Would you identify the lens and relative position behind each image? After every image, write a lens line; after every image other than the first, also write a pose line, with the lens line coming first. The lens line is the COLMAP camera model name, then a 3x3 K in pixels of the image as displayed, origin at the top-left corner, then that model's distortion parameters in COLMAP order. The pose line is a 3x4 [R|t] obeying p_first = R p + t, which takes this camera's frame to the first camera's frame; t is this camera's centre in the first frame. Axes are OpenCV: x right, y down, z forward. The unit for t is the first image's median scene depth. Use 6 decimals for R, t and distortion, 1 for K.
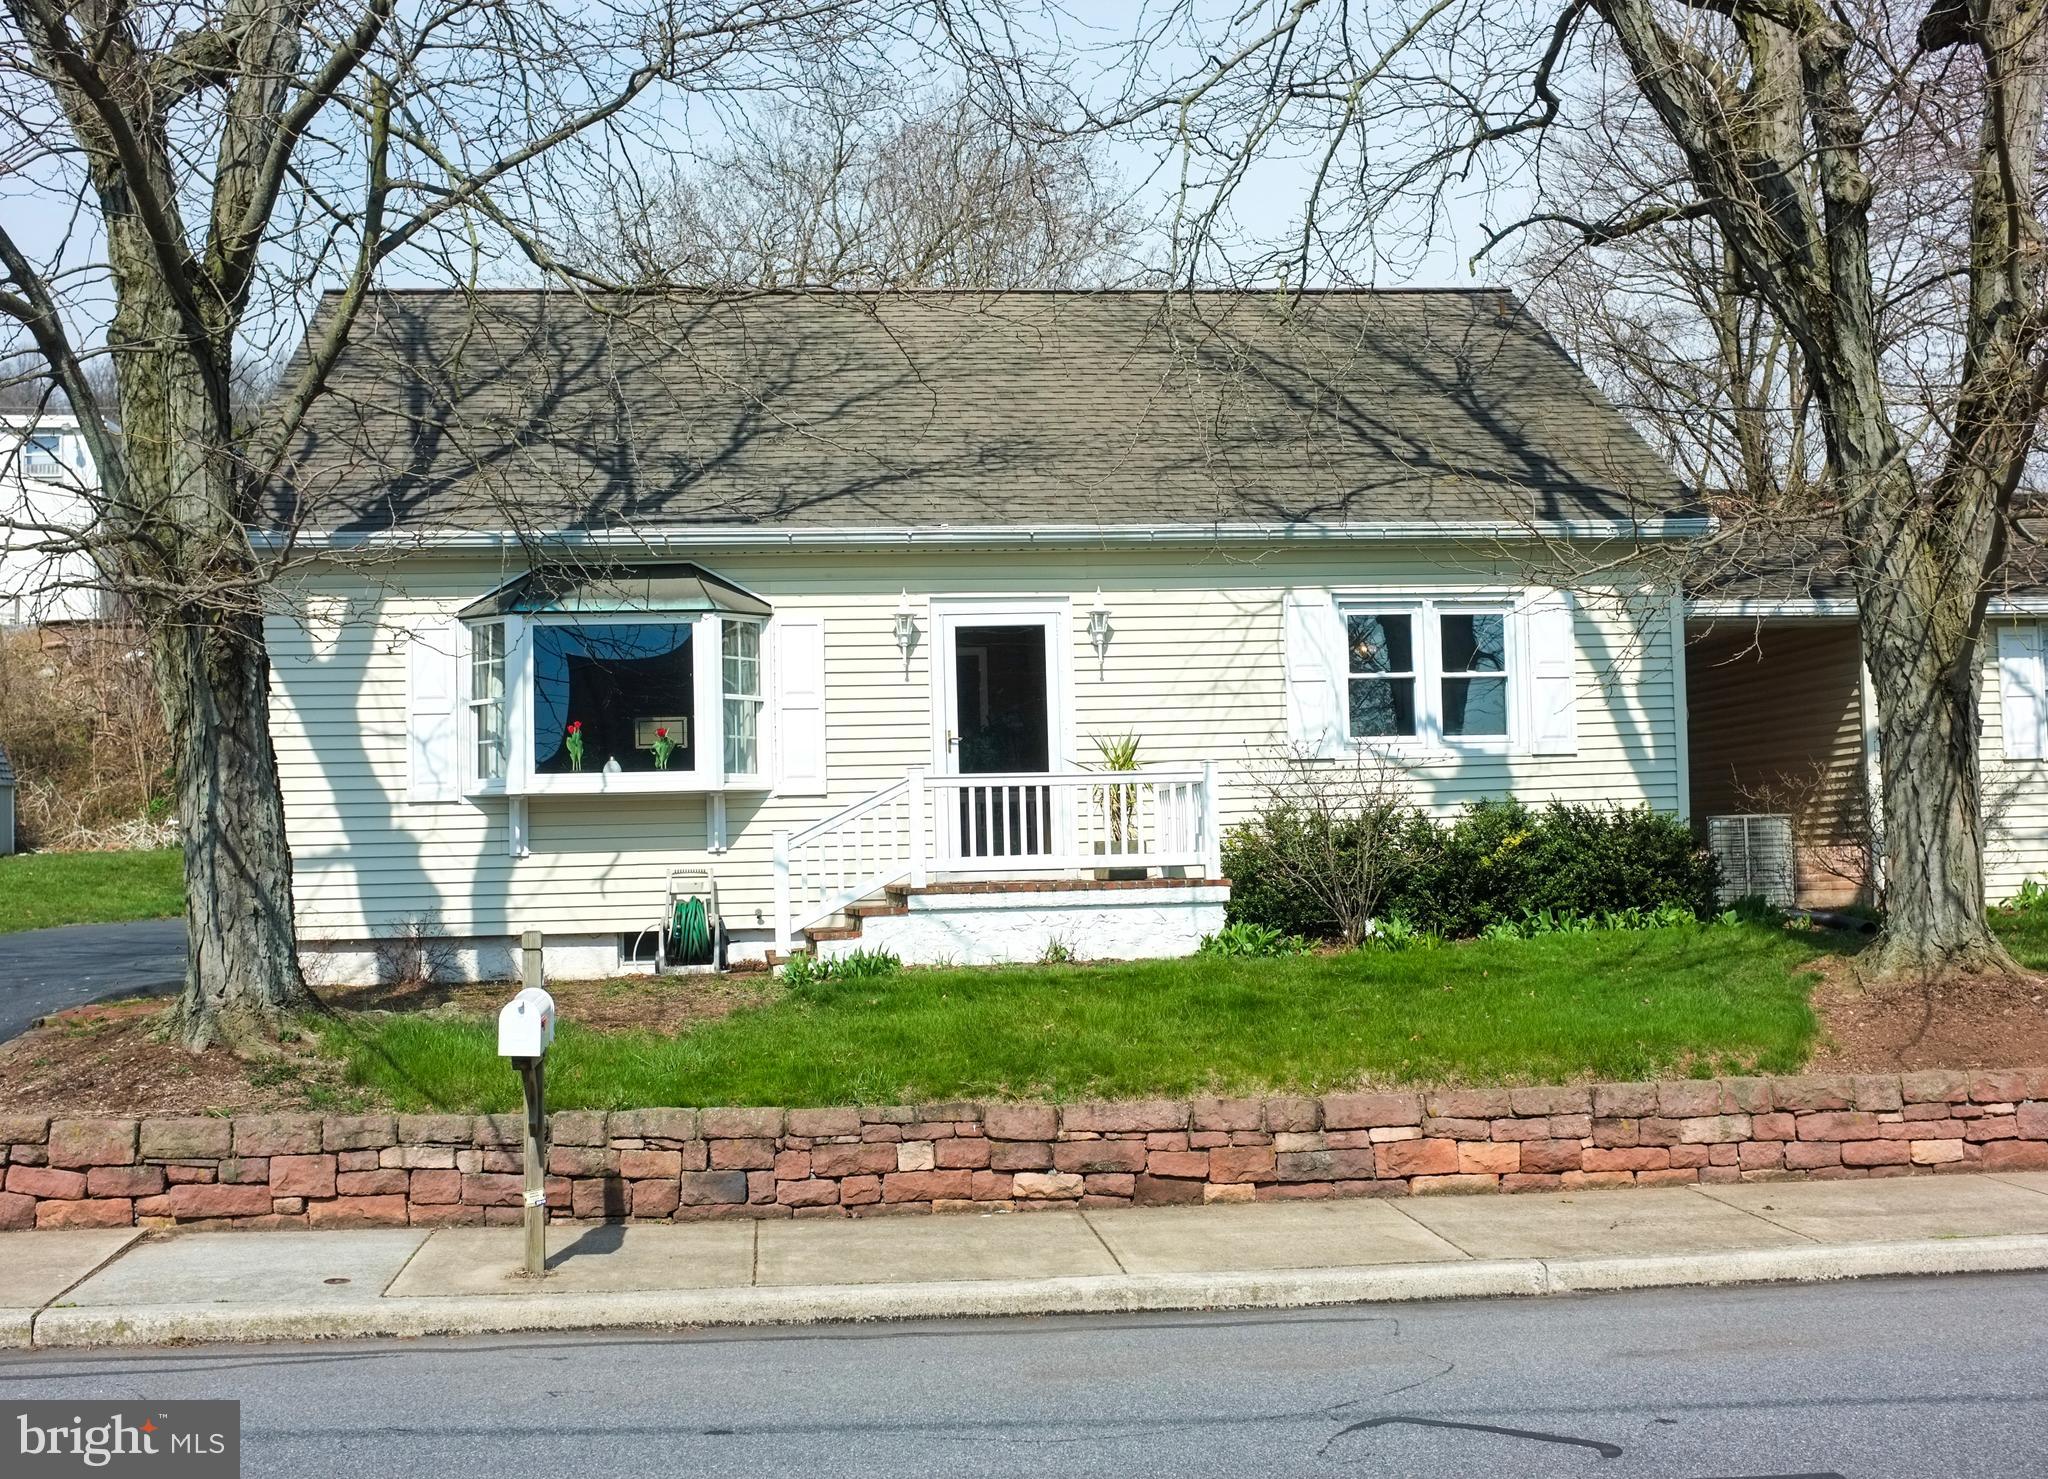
lens RADIAL K [[2149.4, 0, 1007.5], [0, 2149.4, 726.7], [0, 0, 1]] dist [-0.055588, 0.000000]
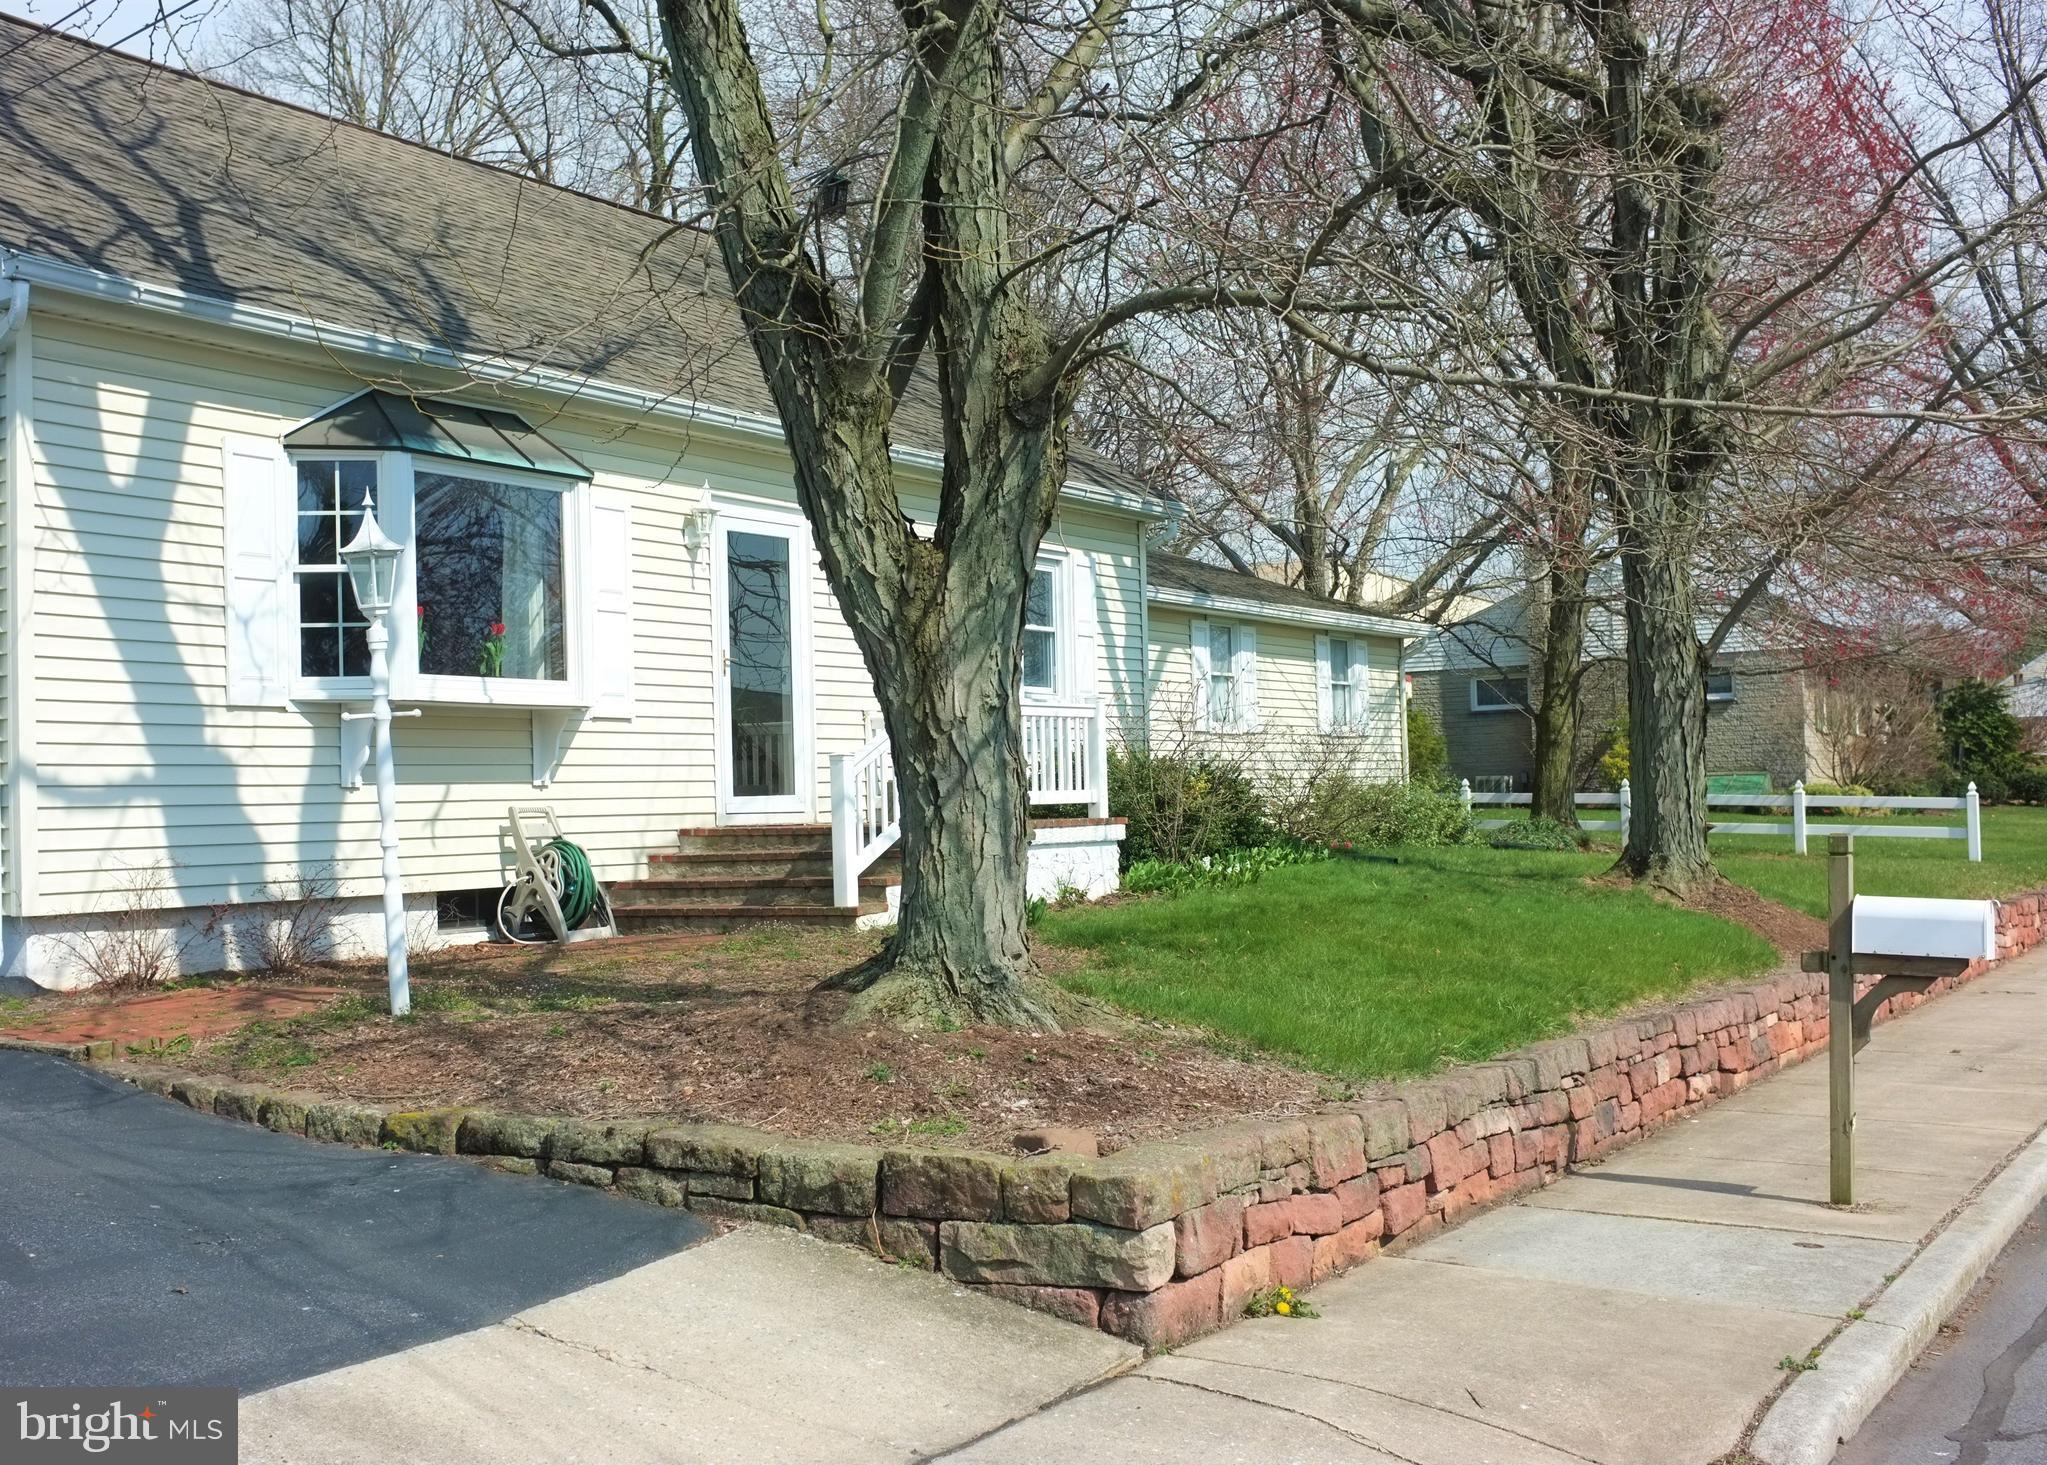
lens RADIAL K [[2148.4, 0, 928.3], [0, 2148.4, 727.7], [0, 0, 1]] dist [-0.055588, 0.000000]
pose [[0.657434, 0.035236, 0.752688, -0.706818], [-0.039279, 0.999151, -0.012465, 0.046099], [-0.752488, -0.021370, 0.658260, 0.422965]]
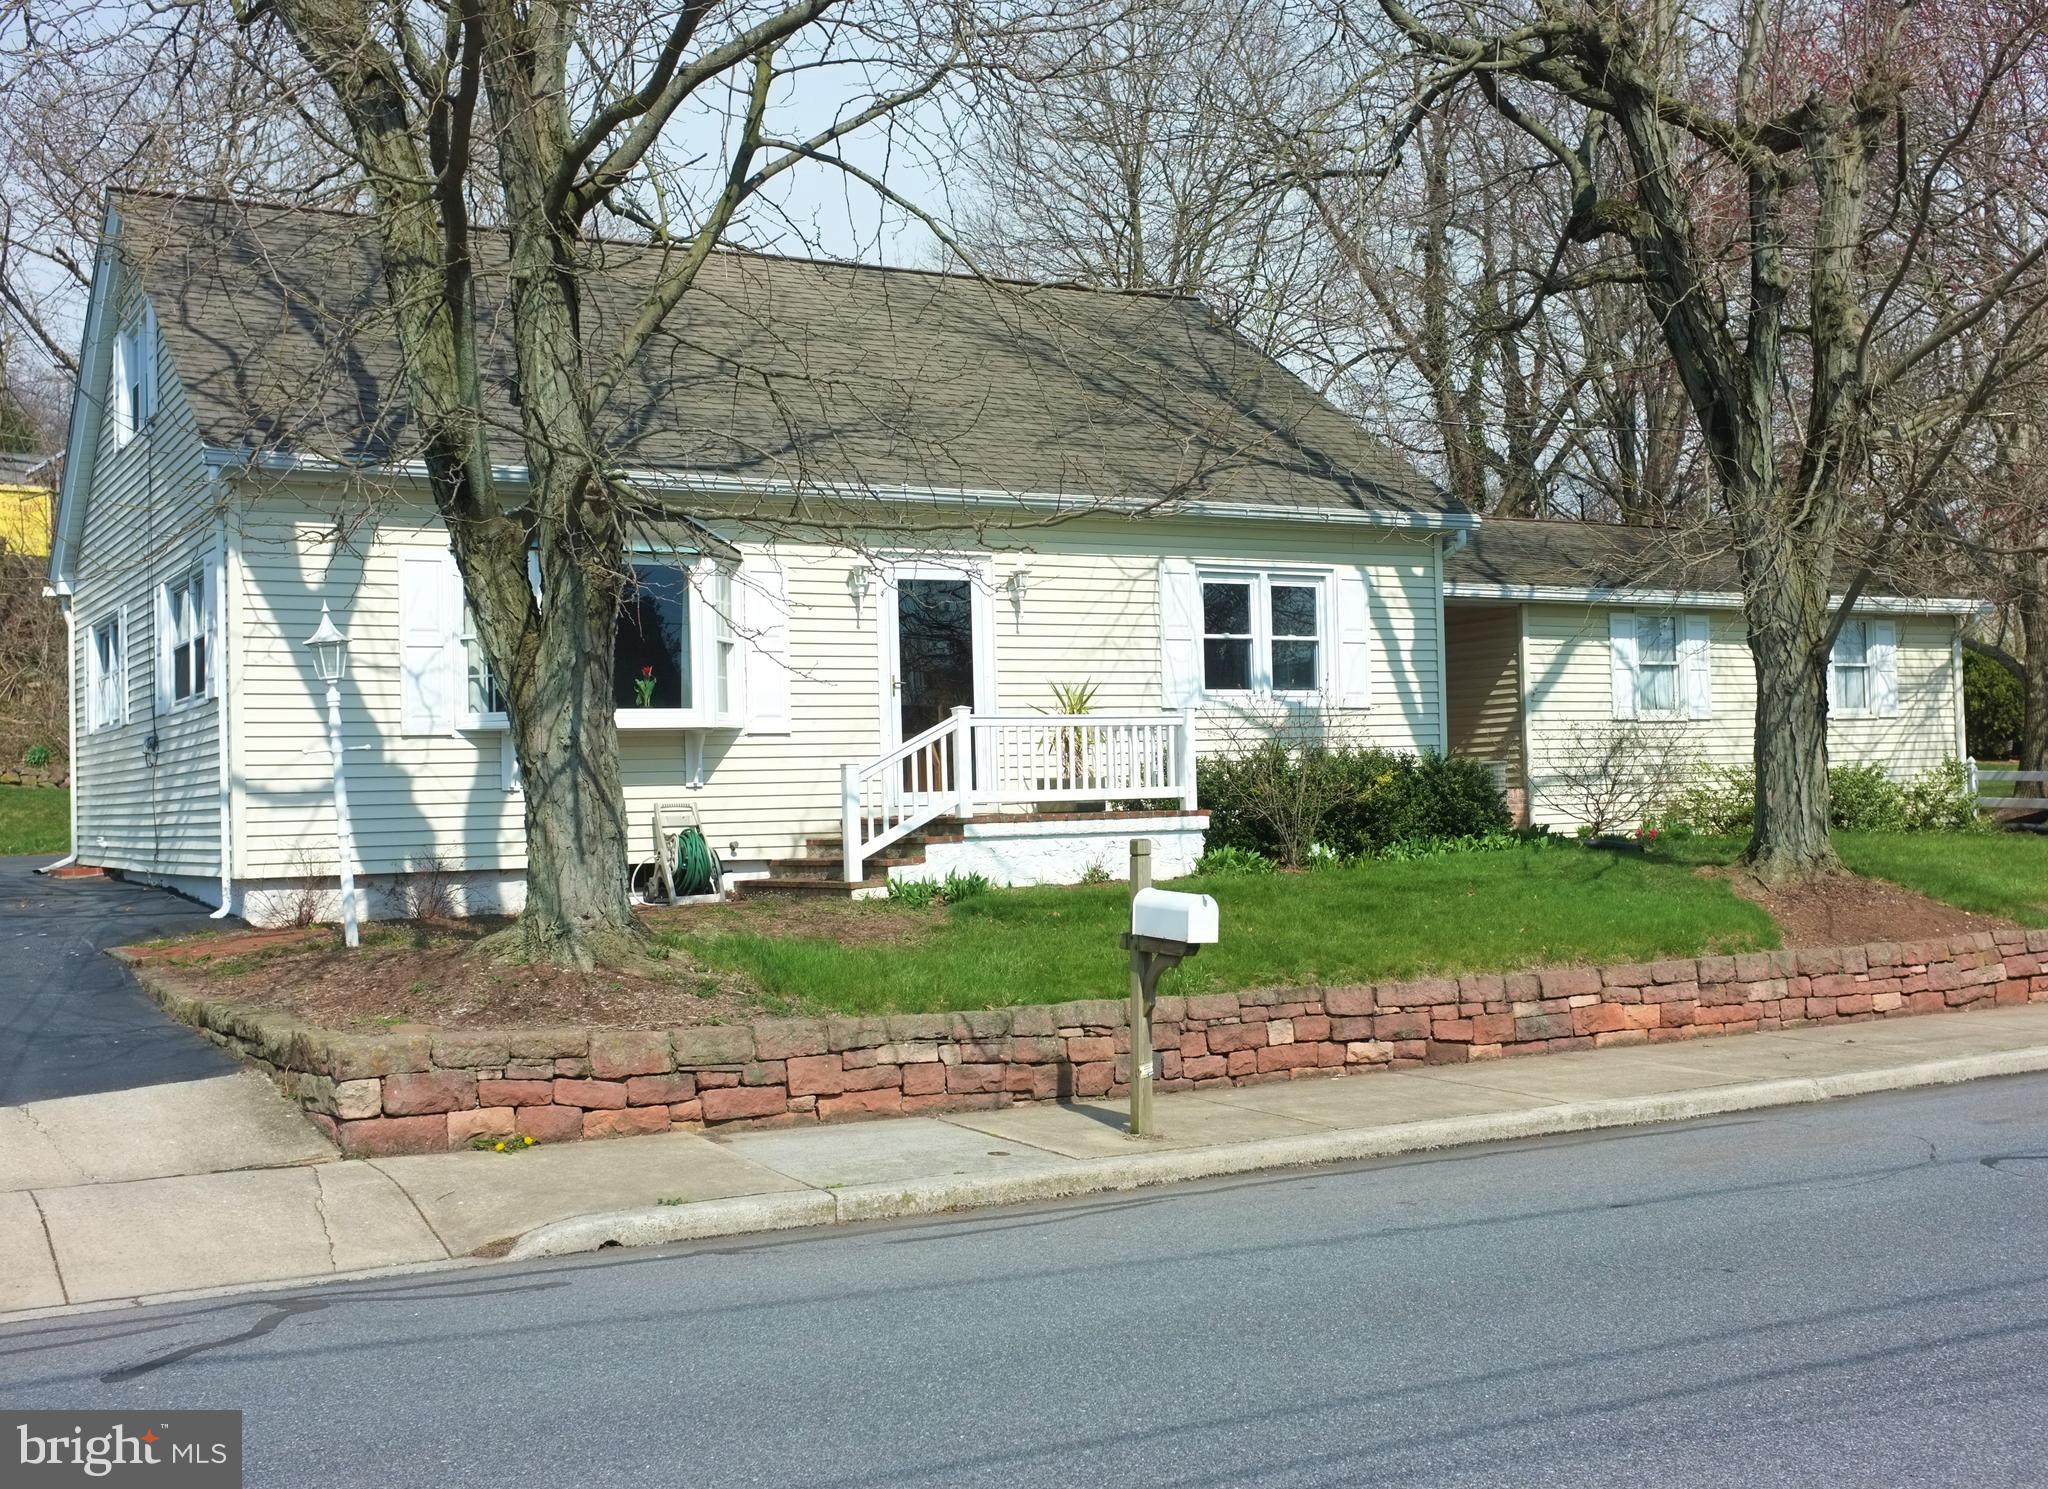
lens RADIAL K [[2149.4, 0, 1042.2], [0, 2149.4, 738.3], [0, 0, 1]] dist [-0.055588, 0.000000]
pose [[0.916165, 0.011894, 0.400624, -0.443583], [-0.021659, 0.999568, 0.019854, 0.011601], [-0.400215, -0.026867, 0.916027, -0.021238]]
